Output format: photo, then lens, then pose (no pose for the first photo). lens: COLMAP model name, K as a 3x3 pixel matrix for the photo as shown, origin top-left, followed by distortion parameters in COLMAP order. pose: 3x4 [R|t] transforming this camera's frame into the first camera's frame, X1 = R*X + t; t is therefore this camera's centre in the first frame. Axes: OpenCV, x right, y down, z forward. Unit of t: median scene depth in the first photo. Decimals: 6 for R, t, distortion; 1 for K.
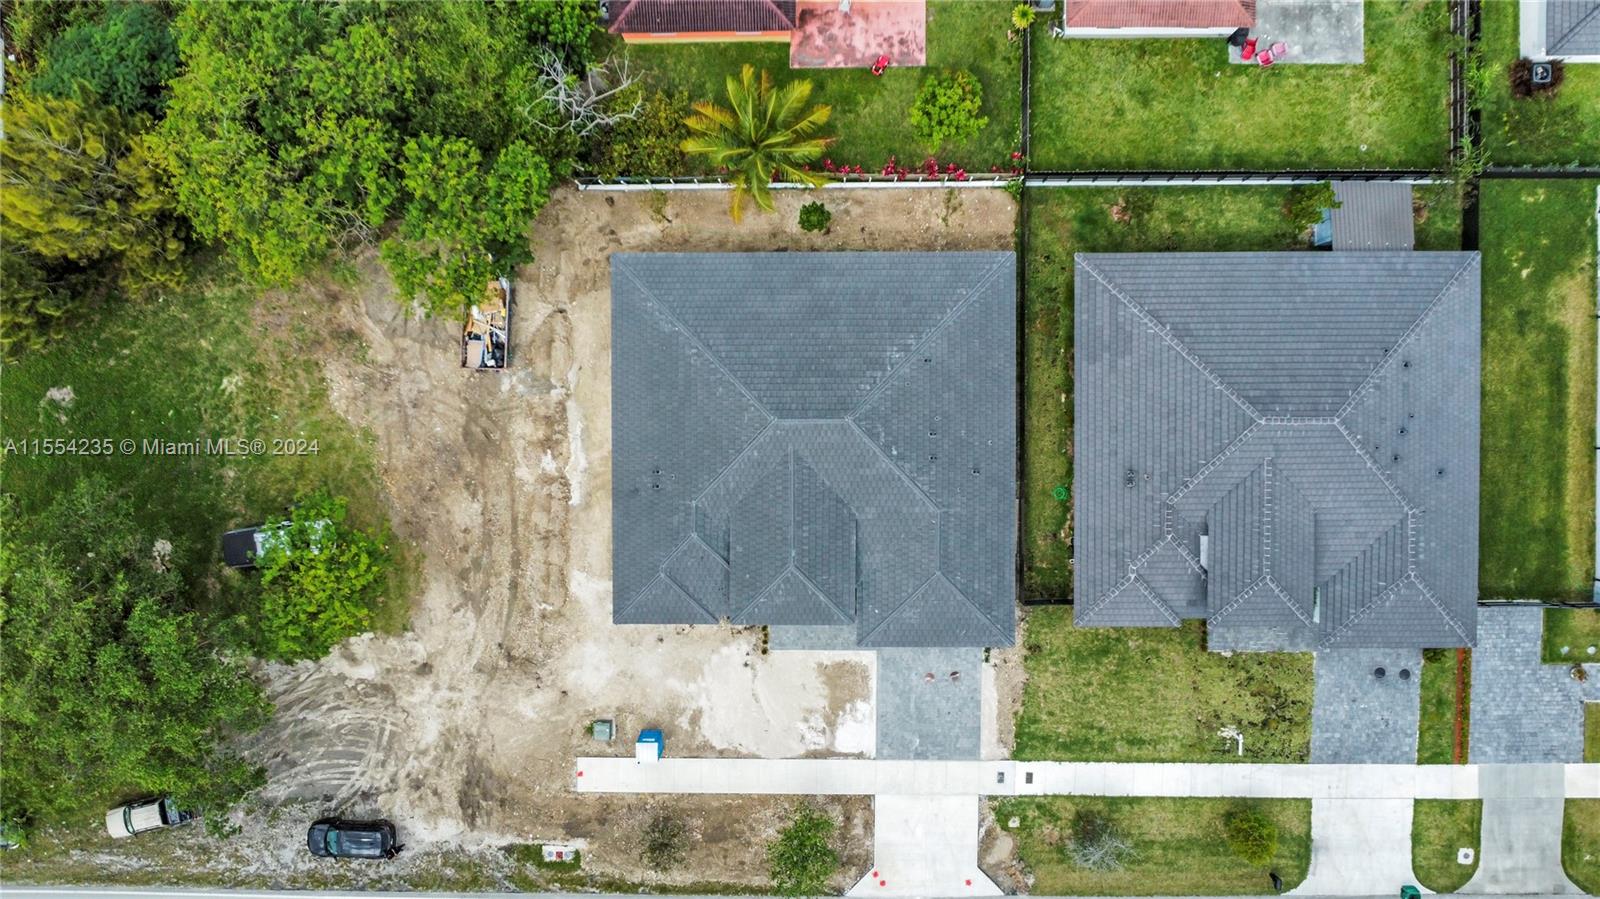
lens RADIAL K [[1160.3, 0, 806.6], [0, 1160.3, 447.9], [0, 0, 1]] dist [-0.019818, -0.023930]
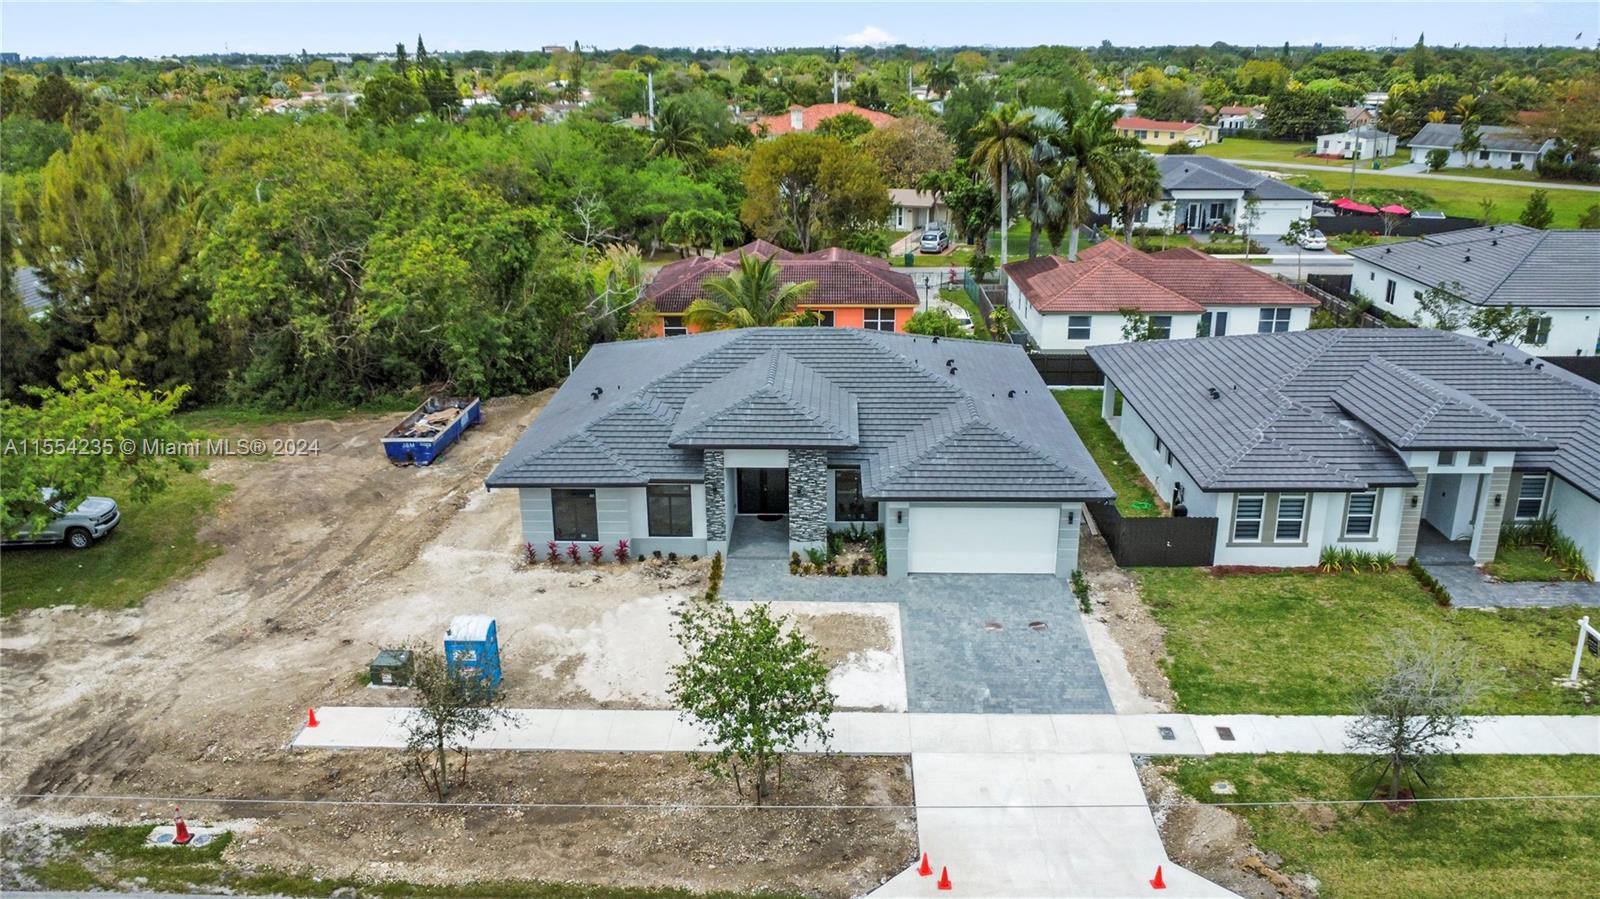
lens RADIAL K [[1160.3, 0, 806.6], [0, 1160.3, 447.9], [0, 0, 1]] dist [-0.019818, -0.023930]
pose [[0.999619, 0.021598, -0.017185, 0.021561], [-0.023248, 0.323267, -0.946022, 0.708455], [-0.014877, 0.946061, 0.323645, 0.728081]]
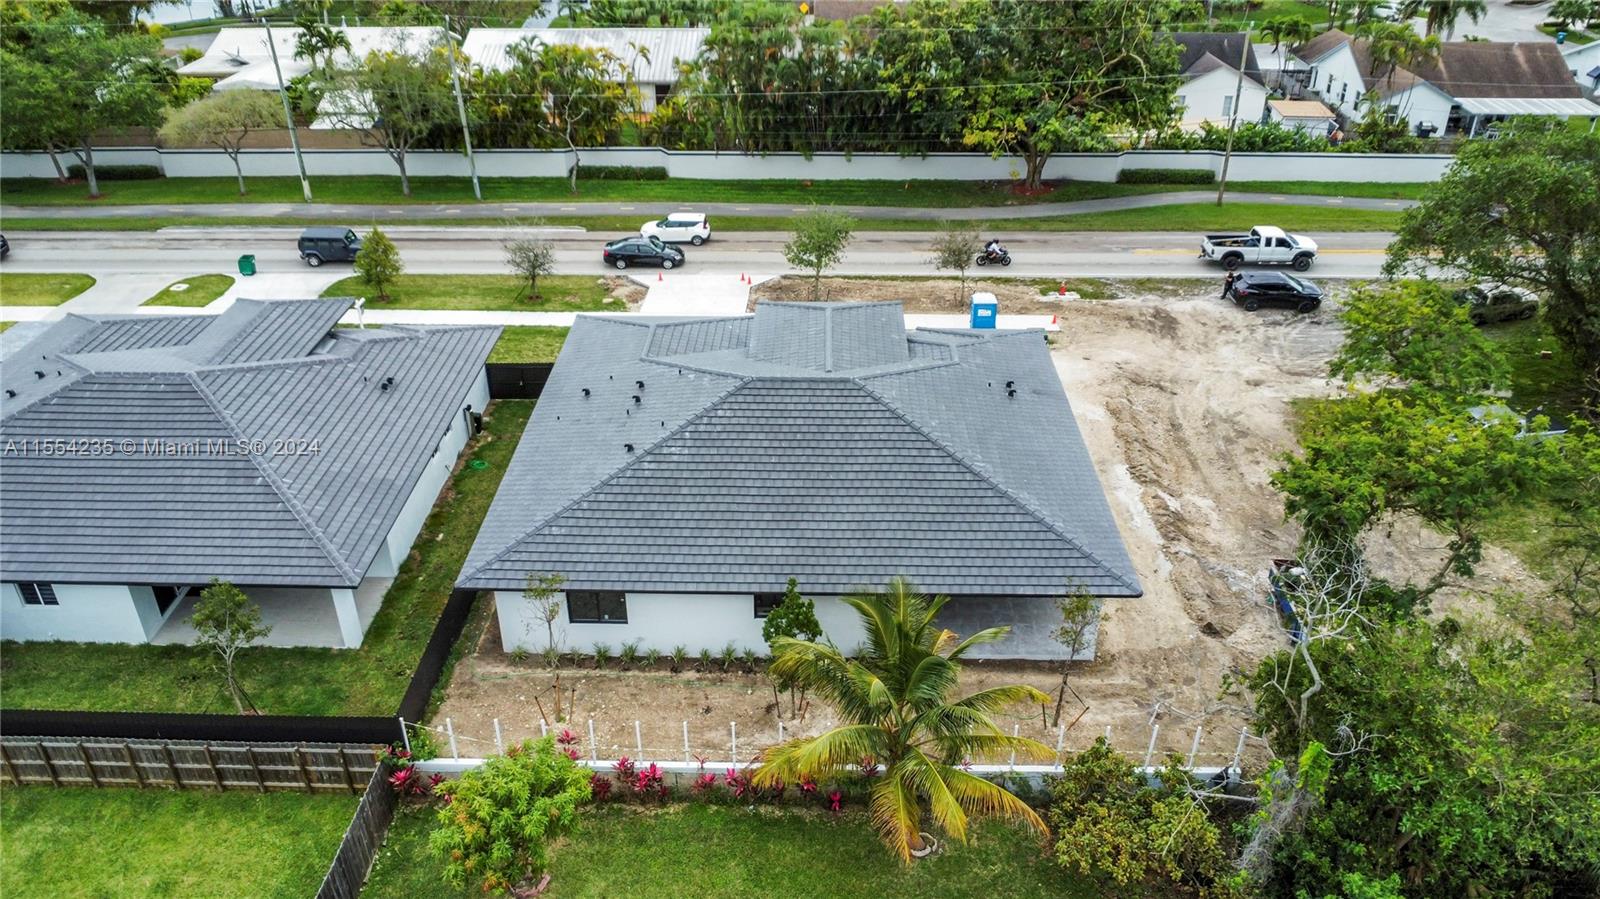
lens RADIAL K [[1151.1, 0, 812.1], [0, 1151.1, 446.1], [0, 0, 1]] dist [-0.026038, -0.005738]
pose [[-0.999560, 0.013104, 0.026599, -0.021318], [0.016324, -0.505696, 0.862558, -0.587678], [0.024754, 0.862612, 0.505259, 0.608324]]
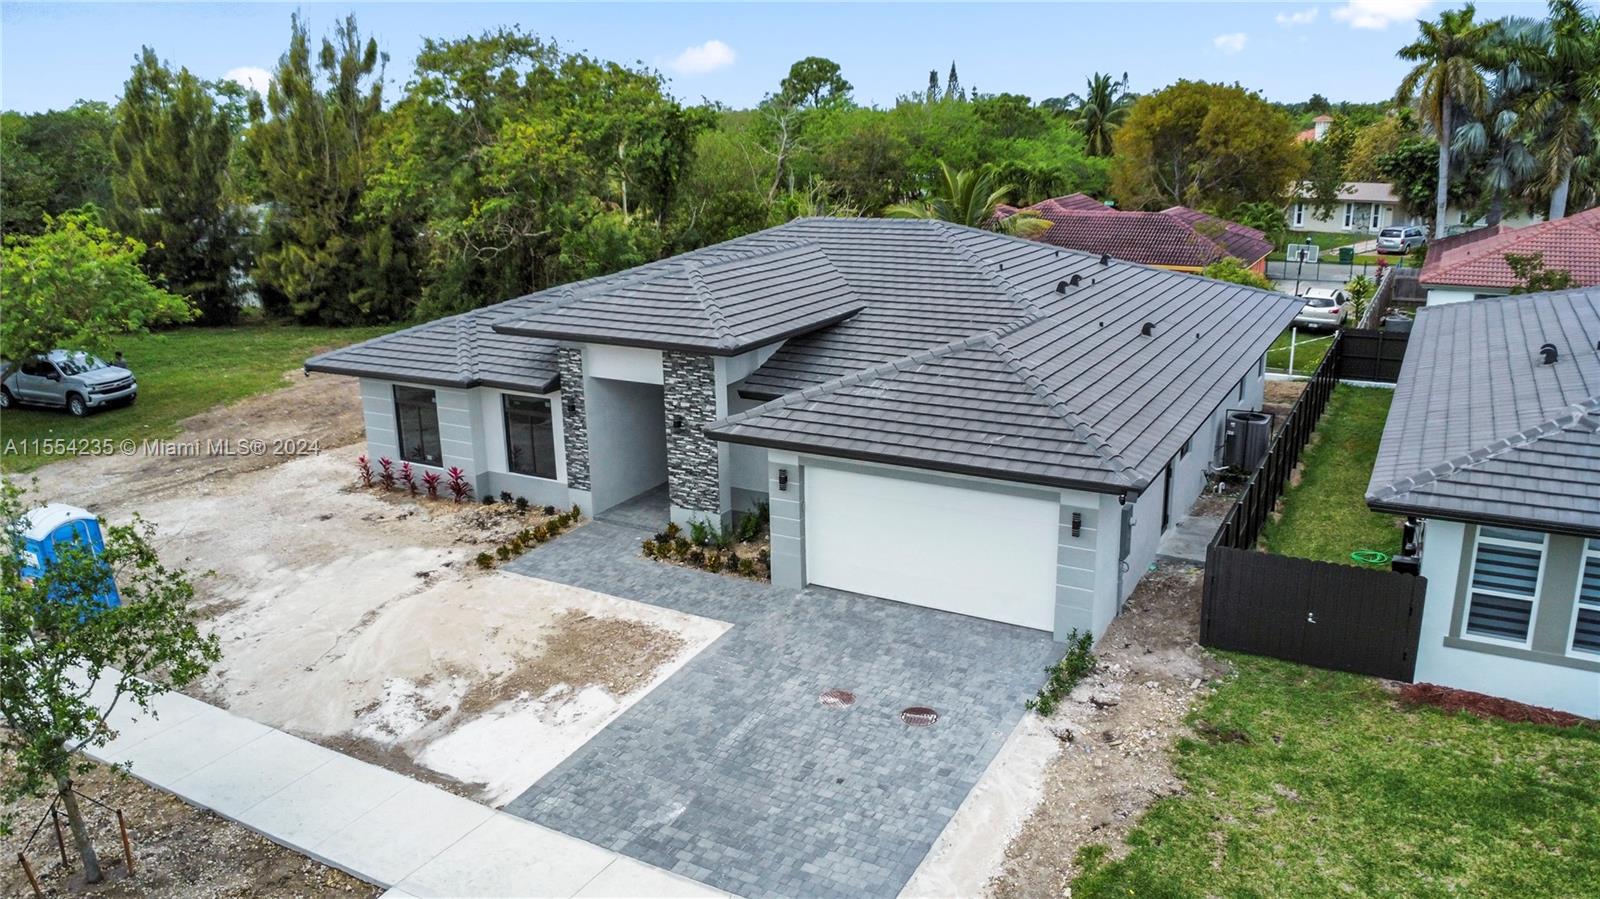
lens RADIAL K [[1151.1, 0, 812.1], [0, 1151.1, 446.1], [0, 0, 1]] dist [-0.026038, -0.005738]
pose [[0.875764, 0.135340, -0.463380, 0.225653], [-0.482736, 0.249604, -0.839443, 0.427642], [0.002051, 0.958844, 0.283927, 0.850394]]
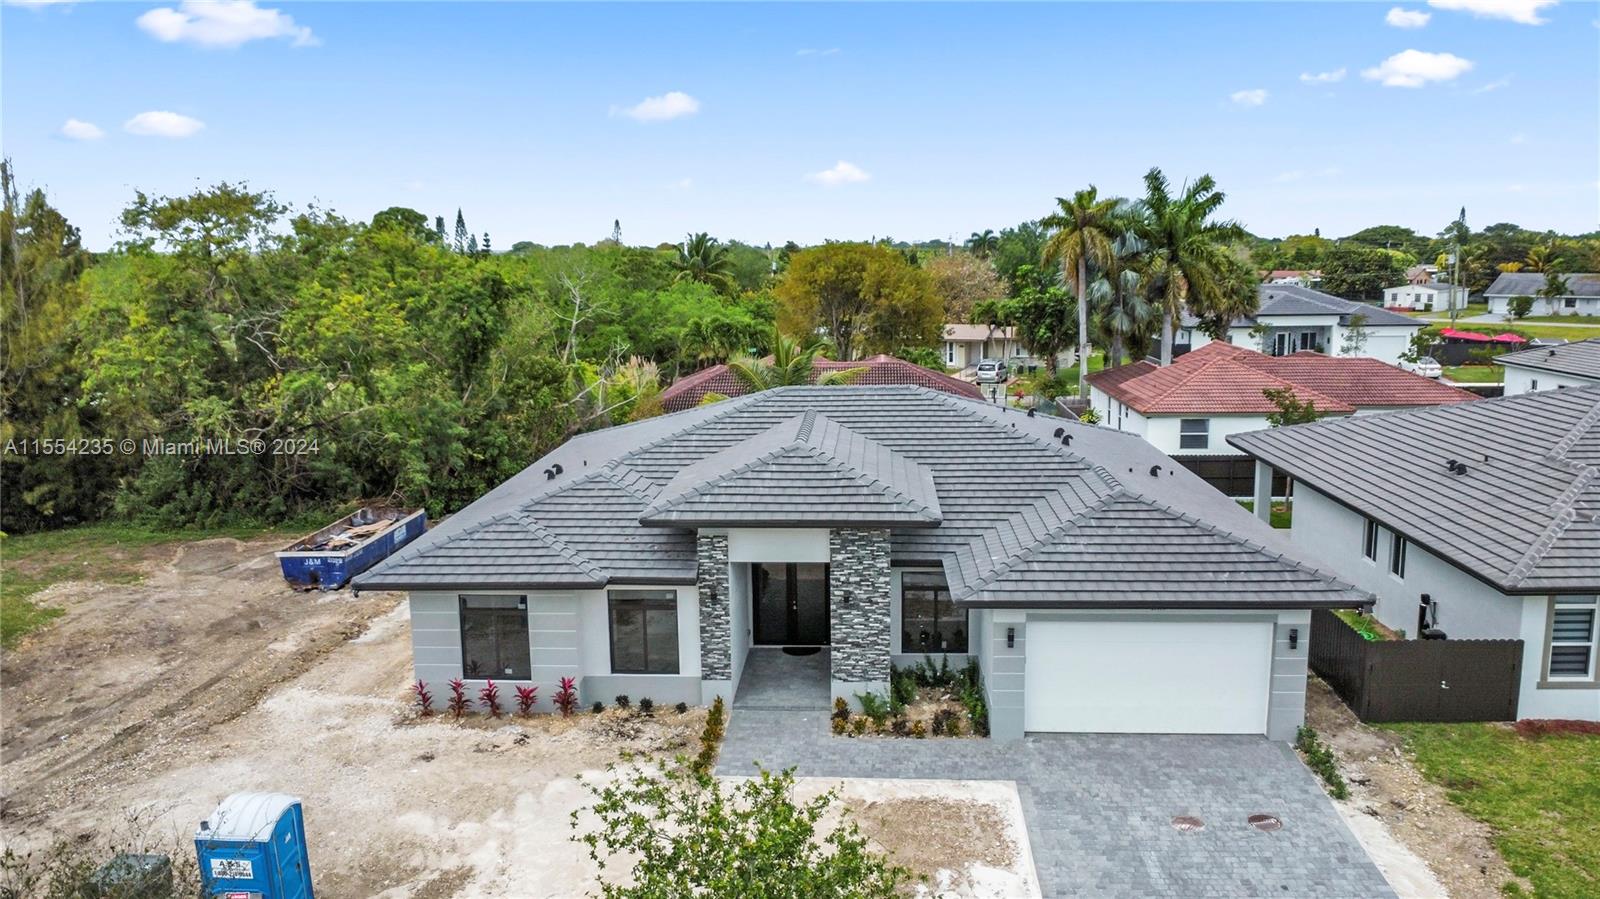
lens RADIAL K [[1160.3, 0, 806.6], [0, 1160.3, 447.9], [0, 0, 1]] dist [-0.019818, -0.023930]
pose [[0.998452, 0.015283, -0.053482, 0.014012], [-0.055296, 0.168735, -0.984109, 0.505277], [-0.006016, 0.985543, 0.169319, 0.834956]]
